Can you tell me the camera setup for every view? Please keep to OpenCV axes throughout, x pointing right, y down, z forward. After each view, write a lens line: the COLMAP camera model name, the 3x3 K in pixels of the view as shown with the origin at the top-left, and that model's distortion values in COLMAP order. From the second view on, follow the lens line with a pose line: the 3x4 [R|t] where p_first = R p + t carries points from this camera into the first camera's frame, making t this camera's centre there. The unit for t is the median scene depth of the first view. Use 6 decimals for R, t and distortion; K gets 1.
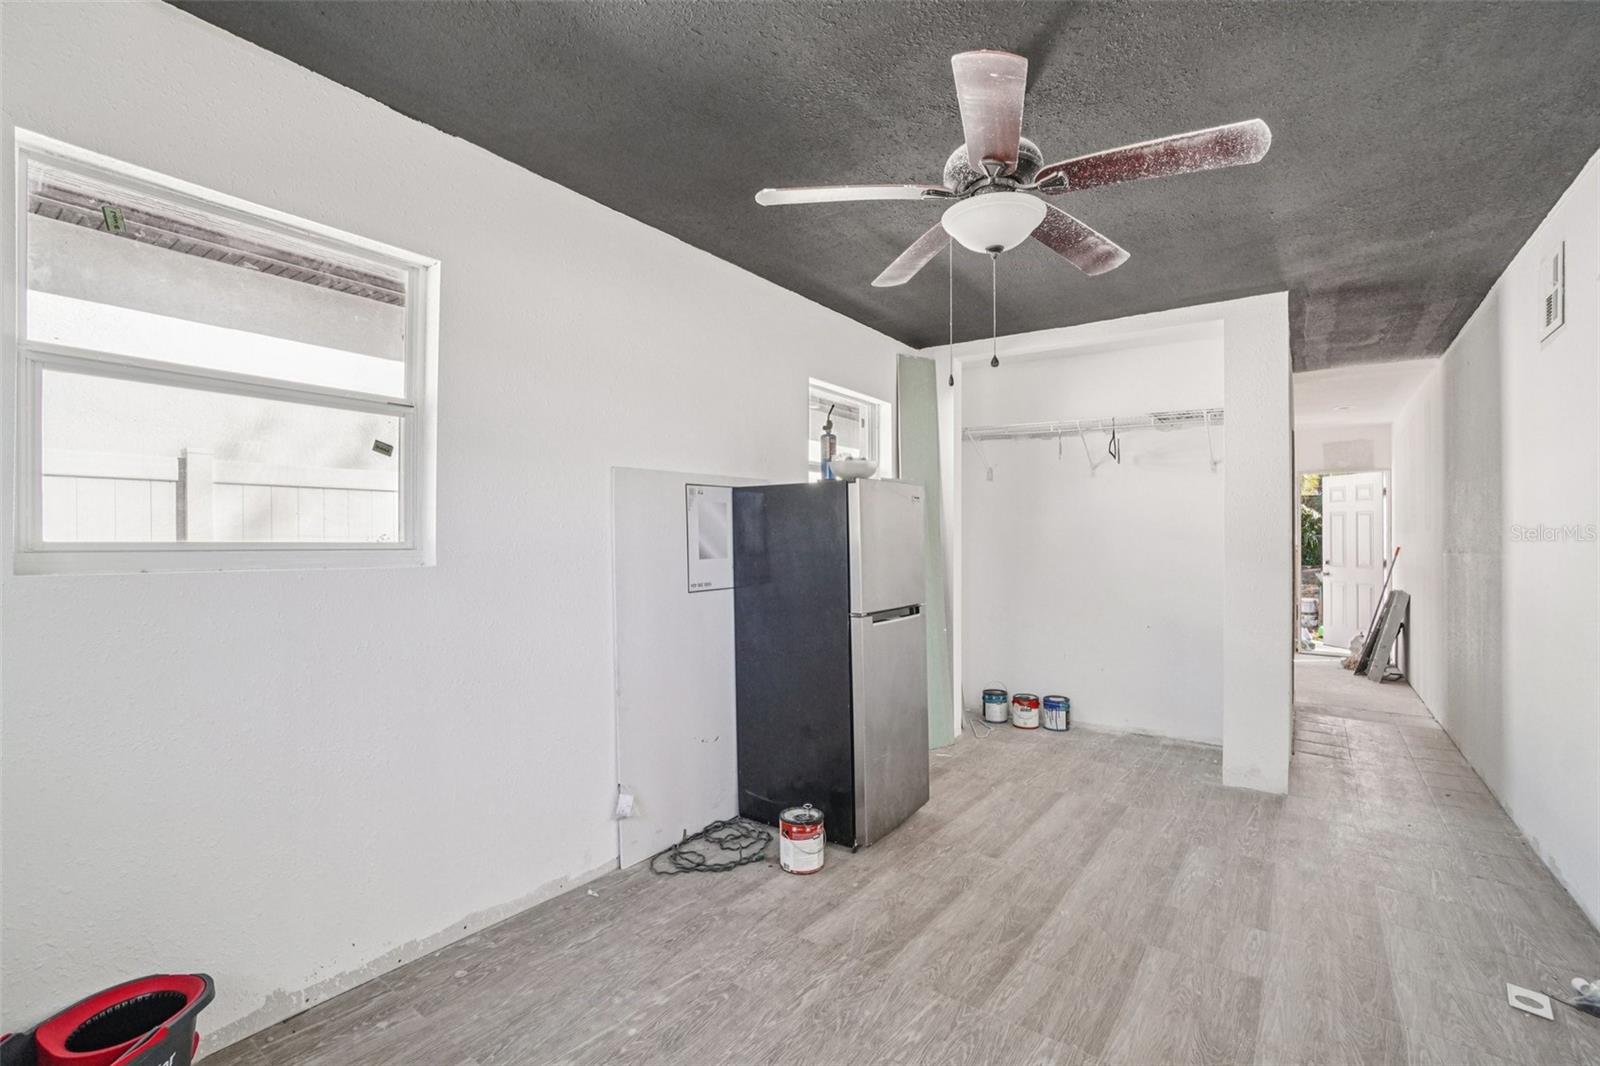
lens RADIAL K [[707.7, 0, 805.8], [0, 707.7, 513.1], [0, 0, 1]] dist [-0.033900, 0.000803]
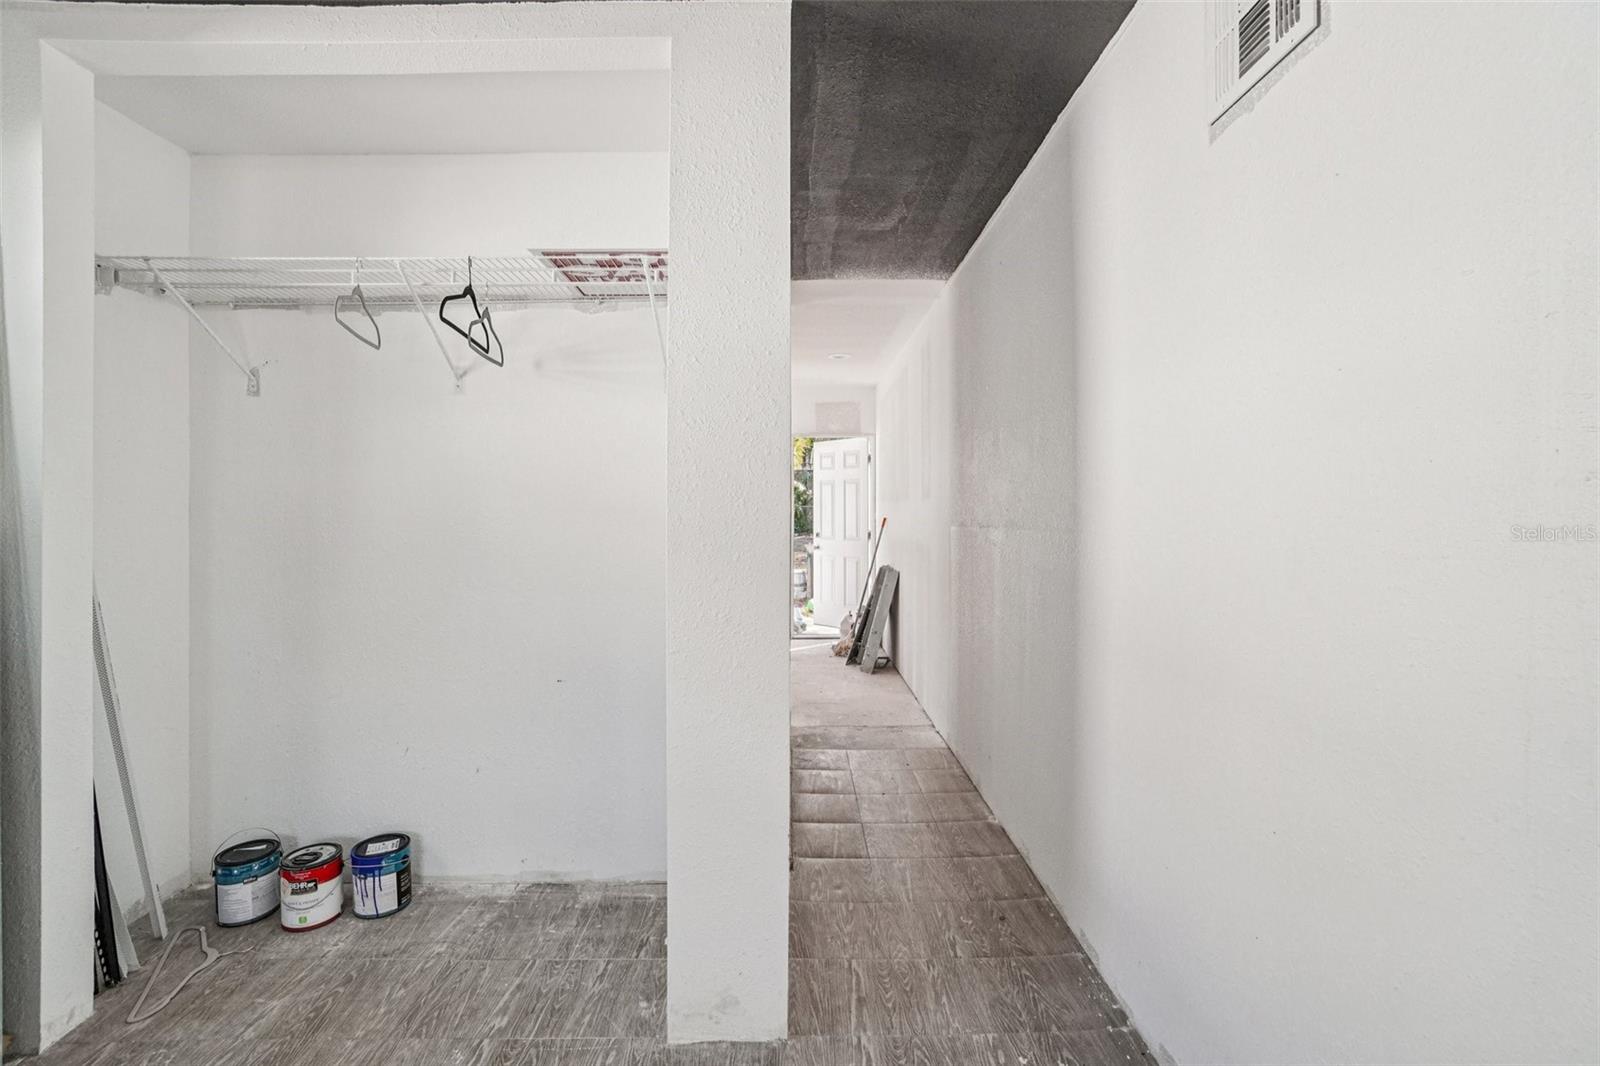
lens RADIAL K [[707.7, 0, 805.8], [0, 707.7, 513.1], [0, 0, 1]] dist [-0.033900, 0.000803]
pose [[0.801728, -0.015565, 0.597486, 0.283233], [-0.007272, 0.999333, 0.035790, 0.013790], [-0.597645, -0.033039, 0.801080, 0.411772]]
